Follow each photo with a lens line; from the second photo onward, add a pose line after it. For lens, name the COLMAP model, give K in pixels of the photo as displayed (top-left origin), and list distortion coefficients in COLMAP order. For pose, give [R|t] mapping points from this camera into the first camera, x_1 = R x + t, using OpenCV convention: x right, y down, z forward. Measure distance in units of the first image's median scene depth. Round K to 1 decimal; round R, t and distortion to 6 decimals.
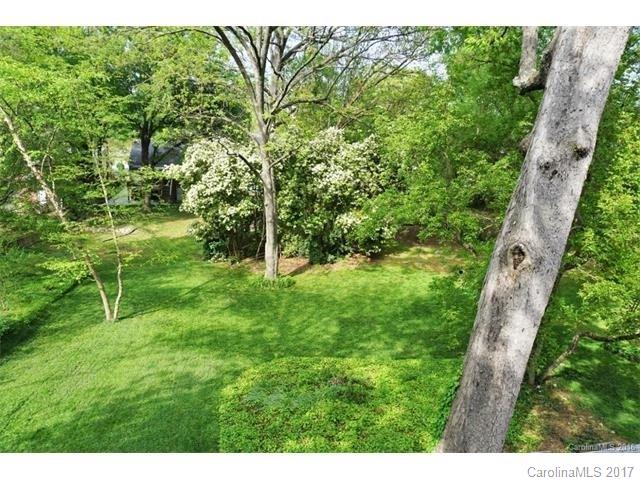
lens RADIAL K [[431.3, 0, 318.4], [0, 431.3, 240.4], [0, 0, 1]] dist [-0.038147, 0.024874]
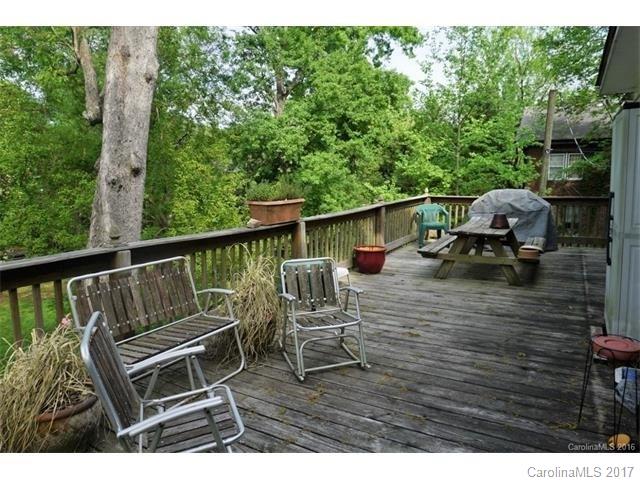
lens RADIAL K [[431.3, 0, 320.6], [0, 431.3, 239.9], [0, 0, 1]] dist [-0.038147, 0.024874]
pose [[0.674129, -0.140433, 0.725141, -0.019031], [0.171743, 0.984653, 0.031029, 0.070815], [-0.718369, 0.103620, 0.687901, -0.353487]]
